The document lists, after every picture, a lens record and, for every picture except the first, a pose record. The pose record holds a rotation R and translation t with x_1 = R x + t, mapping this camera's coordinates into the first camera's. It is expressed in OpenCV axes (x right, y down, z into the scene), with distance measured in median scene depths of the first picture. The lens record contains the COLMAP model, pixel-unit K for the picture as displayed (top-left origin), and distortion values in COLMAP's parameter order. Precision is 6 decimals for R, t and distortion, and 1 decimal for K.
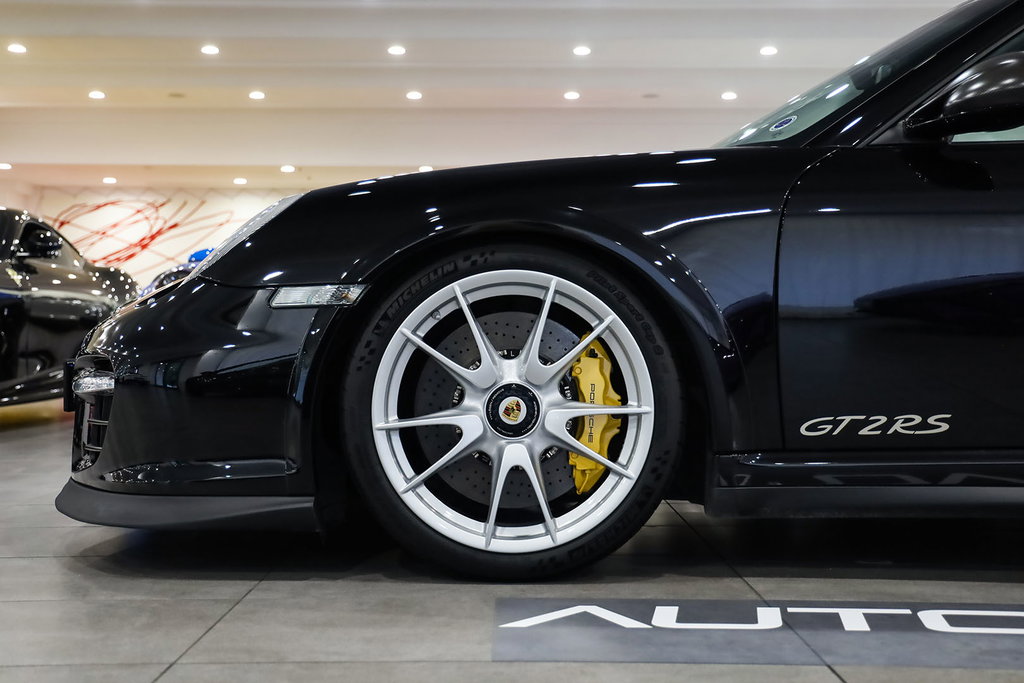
lens RADIAL K [[1313.1, 0, 512.0], [0, 1313.1, 341.5], [0, 0, 1]] dist [0.106654, -0.002330]
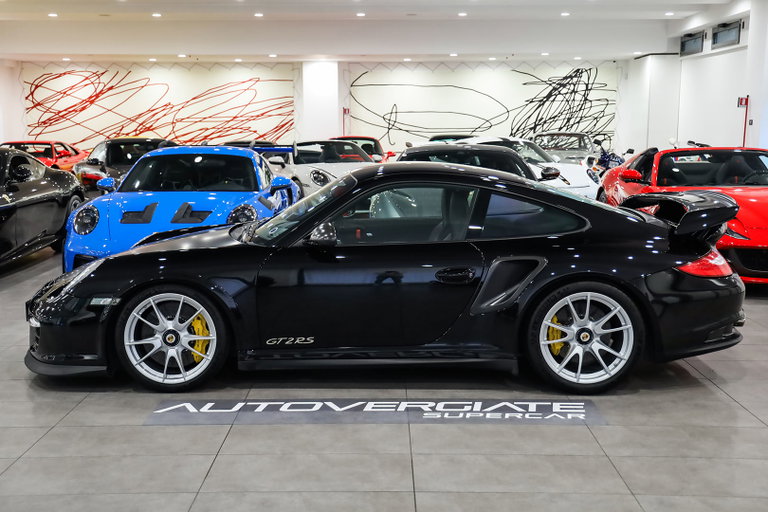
lens RADIAL K [[984.8, 0, 384.0], [0, 984.8, 256.0], [0, 0, 1]] dist [0.106654, -0.002330]
pose [[0.999967, -0.006496, -0.004940, 0.510563], [0.007121, 0.990227, 0.139285, -0.456225], [0.003987, -0.139316, 0.990240, -1.262834]]
